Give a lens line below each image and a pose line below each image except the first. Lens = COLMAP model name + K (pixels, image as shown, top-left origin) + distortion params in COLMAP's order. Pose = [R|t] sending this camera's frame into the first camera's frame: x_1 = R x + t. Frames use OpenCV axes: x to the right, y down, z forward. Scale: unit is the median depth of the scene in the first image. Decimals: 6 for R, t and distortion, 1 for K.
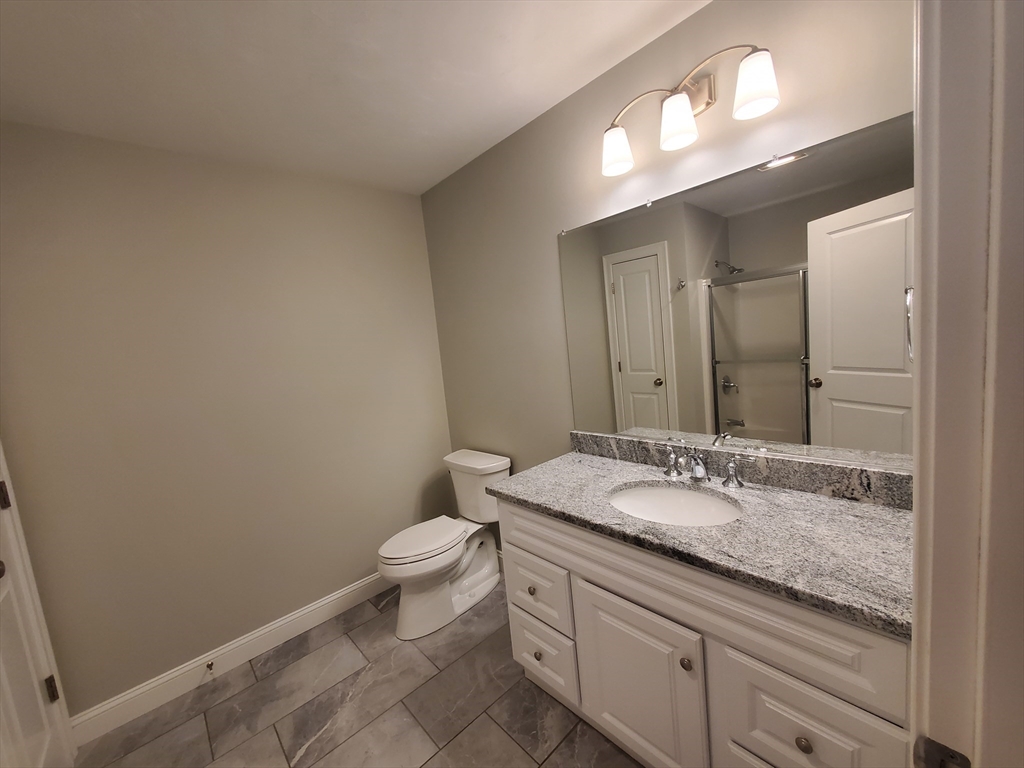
lens RADIAL K [[404.2, 0, 509.1], [0, 404.2, 385.4], [0, 0, 1]] dist [0.000319, -0.001999]
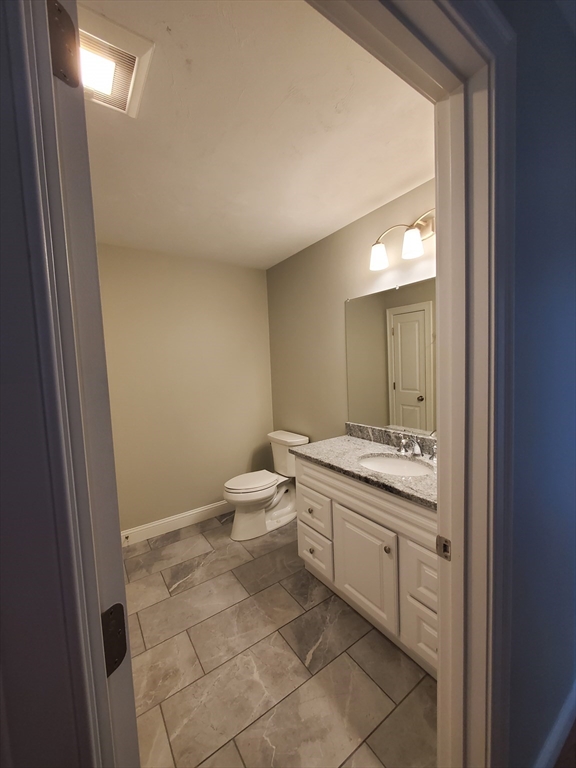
lens RADIAL K [[303.2, 0, 286.4], [0, 303.2, 387.5], [0, 0, 1]] dist [0.000319, -0.001999]
pose [[0.989318, 0.071271, -0.127160, 0.073288], [-0.074220, 0.997068, -0.018599, 0.018464], [0.125462, 0.027839, 0.991708, -0.264053]]
